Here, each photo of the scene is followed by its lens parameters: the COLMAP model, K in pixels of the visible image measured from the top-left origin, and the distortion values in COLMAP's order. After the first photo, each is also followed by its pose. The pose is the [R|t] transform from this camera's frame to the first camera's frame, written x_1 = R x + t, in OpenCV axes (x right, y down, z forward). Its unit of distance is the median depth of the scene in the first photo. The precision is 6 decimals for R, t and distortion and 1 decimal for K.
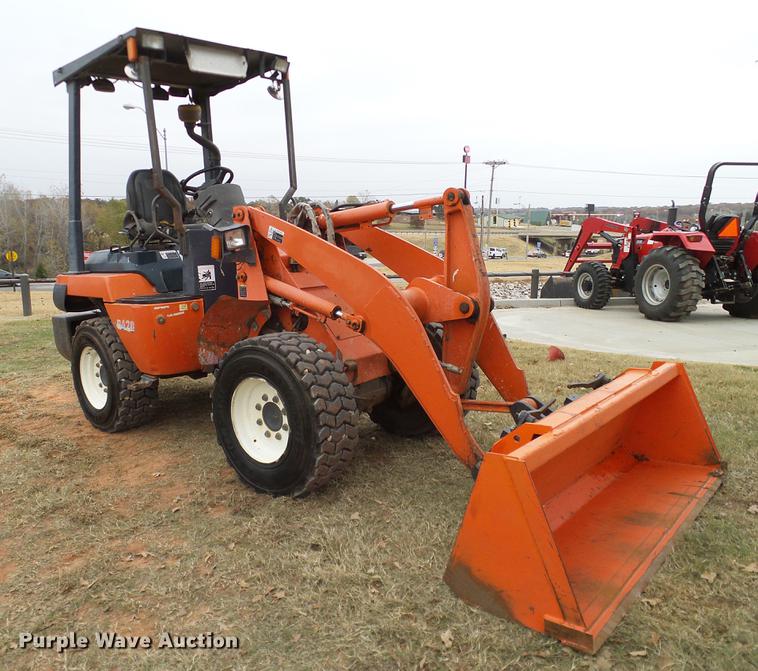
lens RADIAL K [[630.3, 0, 327.3], [0, 630.3, 358.8], [0, 0, 1]] dist [0.007536, 0.002278]
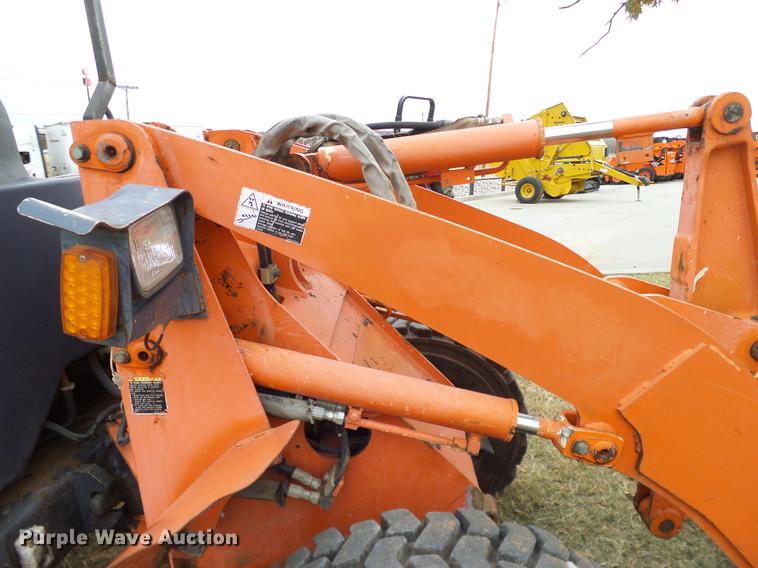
lens RADIAL K [[525.5, 0, 383.9], [0, 525.5, 288.7], [0, 0, 1]] dist [0.004122, -0.001142]
pose [[0.759053, -0.171411, 0.628057, -0.190324], [0.136295, 0.985178, 0.104155, -0.162642], [-0.636602, 0.006542, 0.771165, 0.685807]]
